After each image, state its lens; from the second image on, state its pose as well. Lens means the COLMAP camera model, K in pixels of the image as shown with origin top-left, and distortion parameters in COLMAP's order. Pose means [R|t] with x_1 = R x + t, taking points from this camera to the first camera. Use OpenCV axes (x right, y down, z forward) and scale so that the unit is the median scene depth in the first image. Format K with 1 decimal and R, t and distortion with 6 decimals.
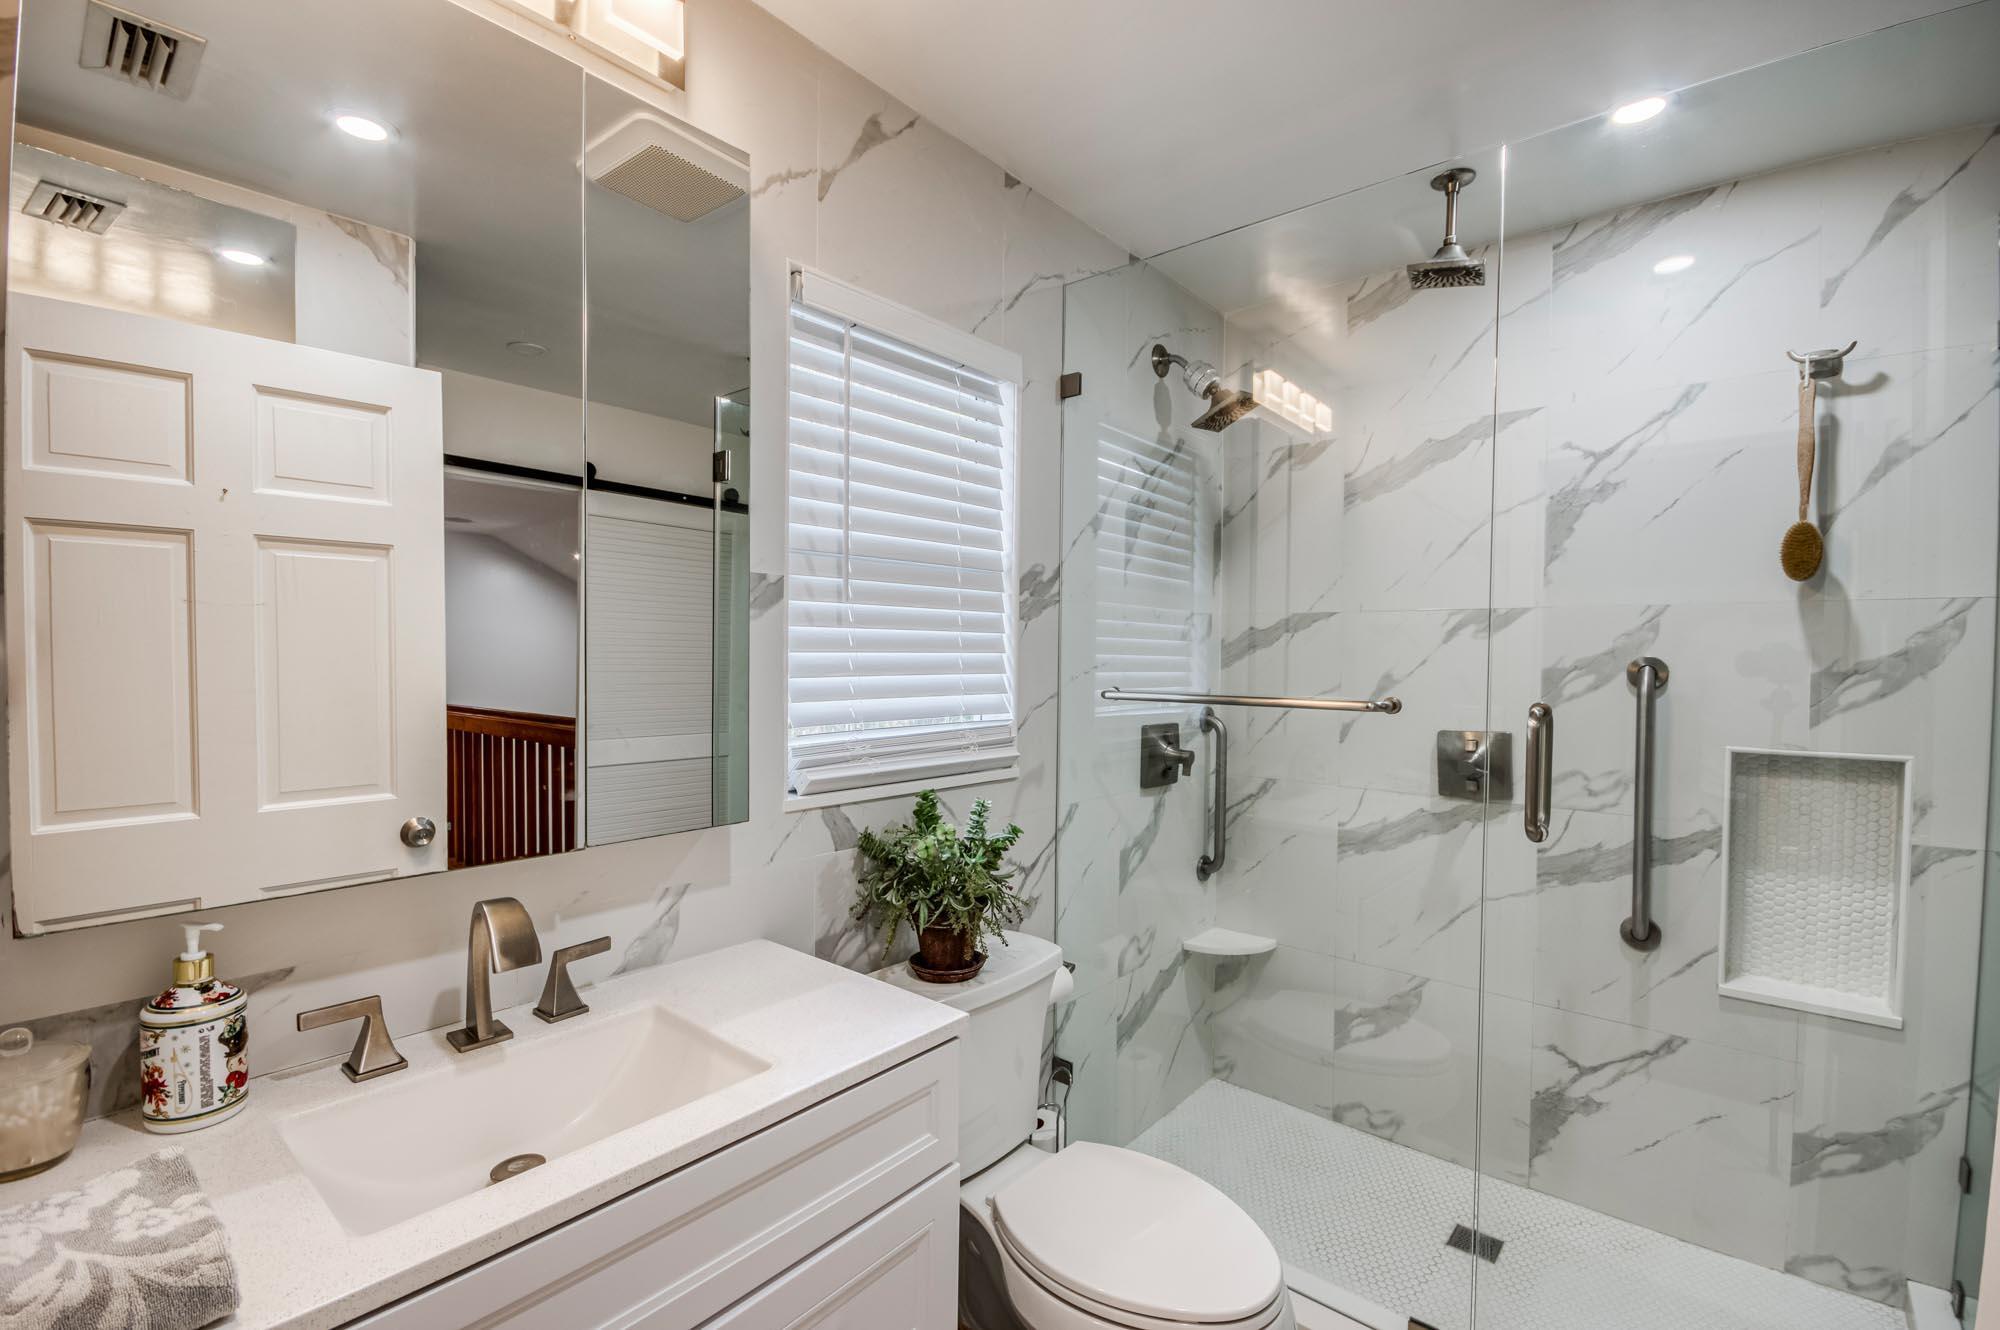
lens RADIAL K [[883.9, 0, 1001.5], [0, 883.9, 671.6], [0, 0, 1]] dist [-0.003932, -0.002699]
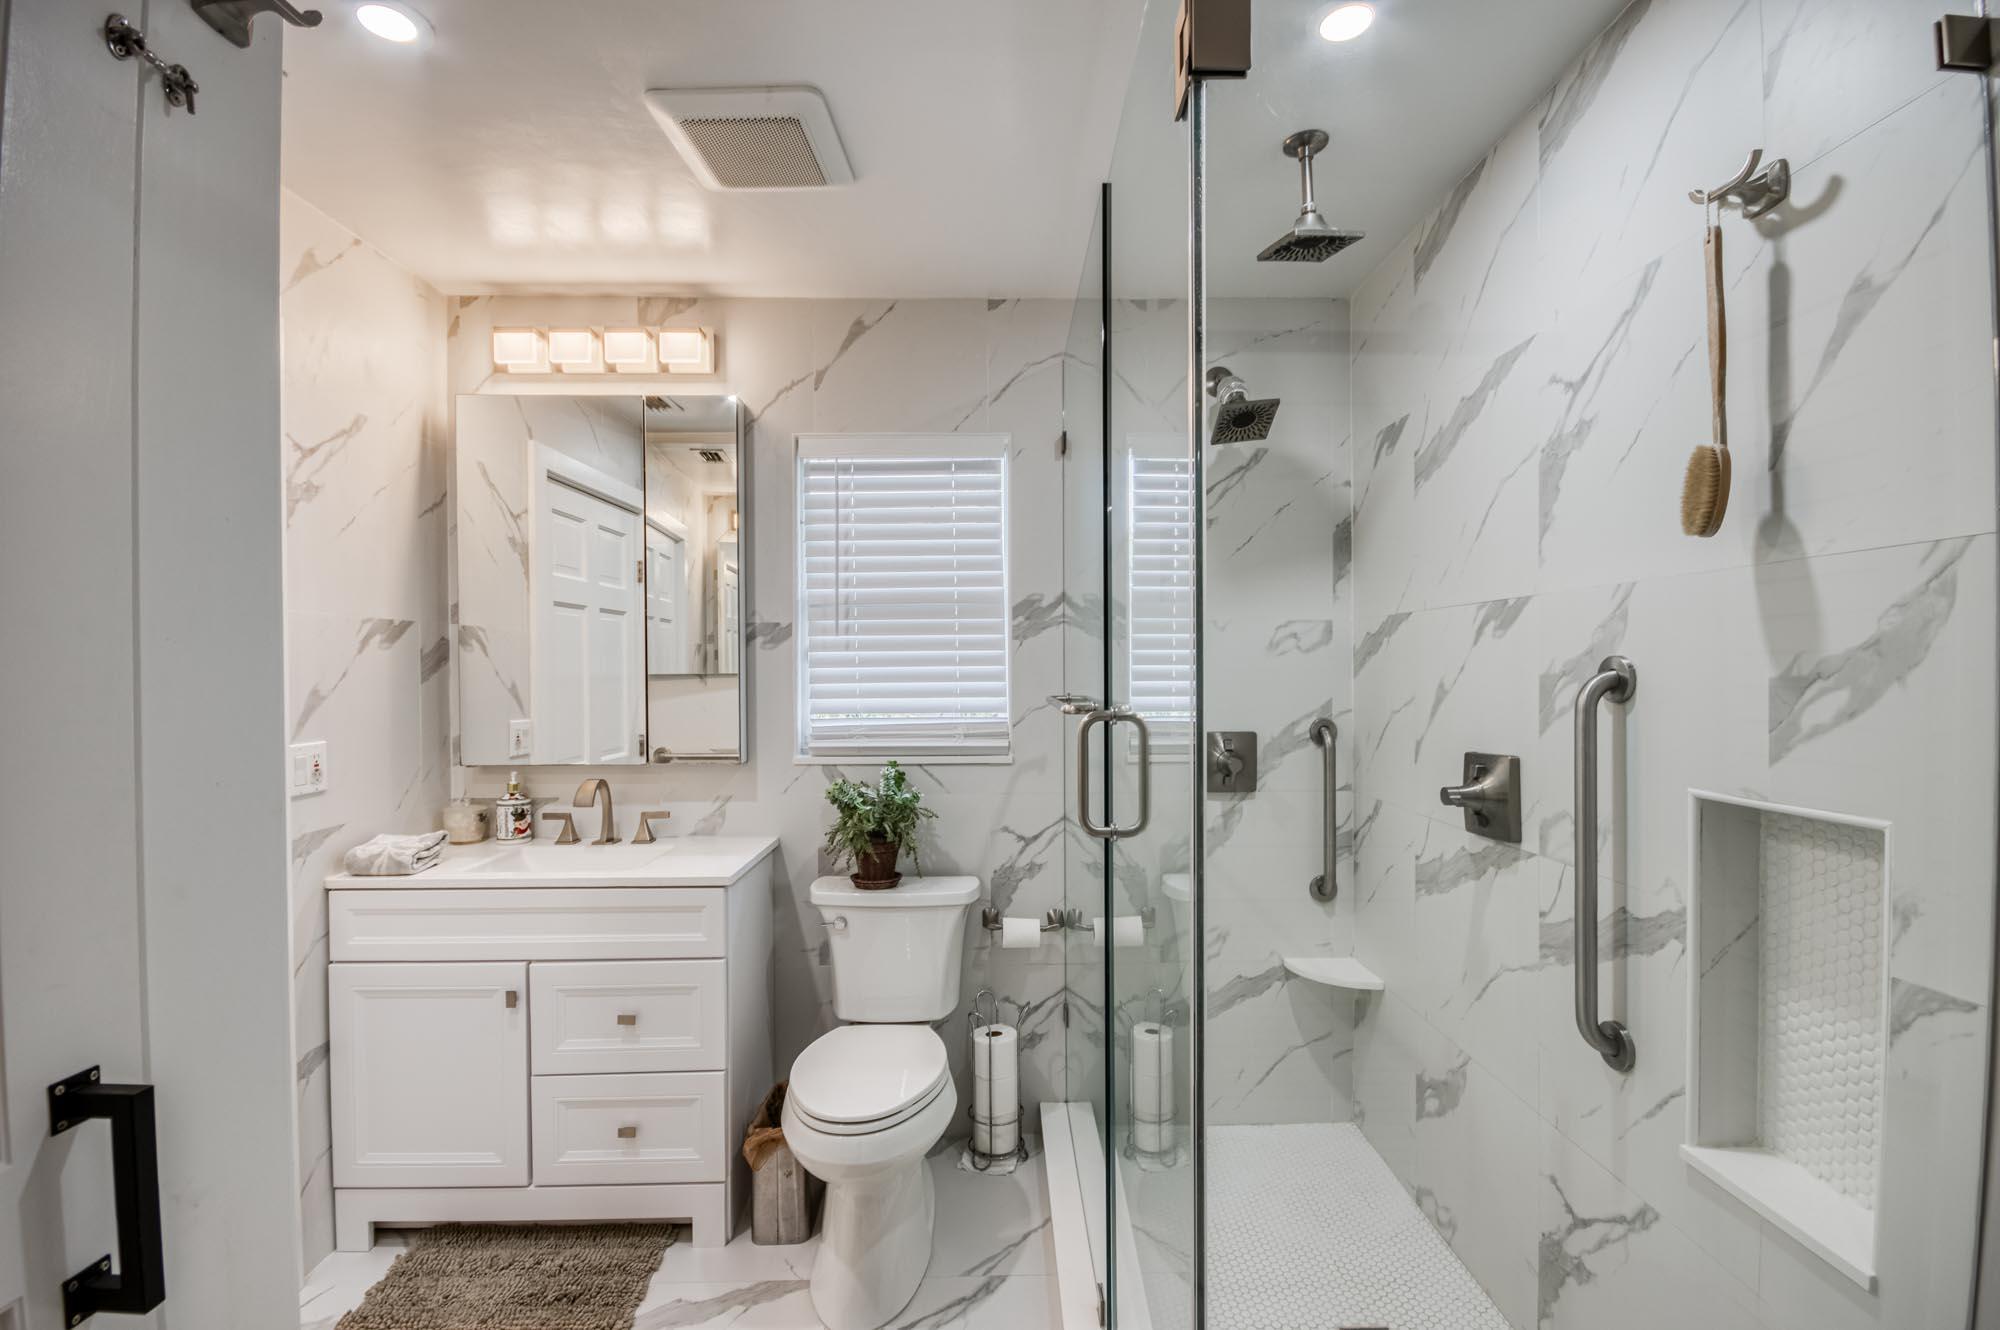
lens RADIAL K [[883.9, 0, 1004.9], [0, 883.9, 669.1], [0, 0, 1]] dist [-0.003932, -0.002699]
pose [[0.650223, -0.013015, -0.759632, 0.997322], [-0.001586, 0.999828, -0.018487, 0.007684], [0.759742, 0.013225, 0.650090, 0.169839]]
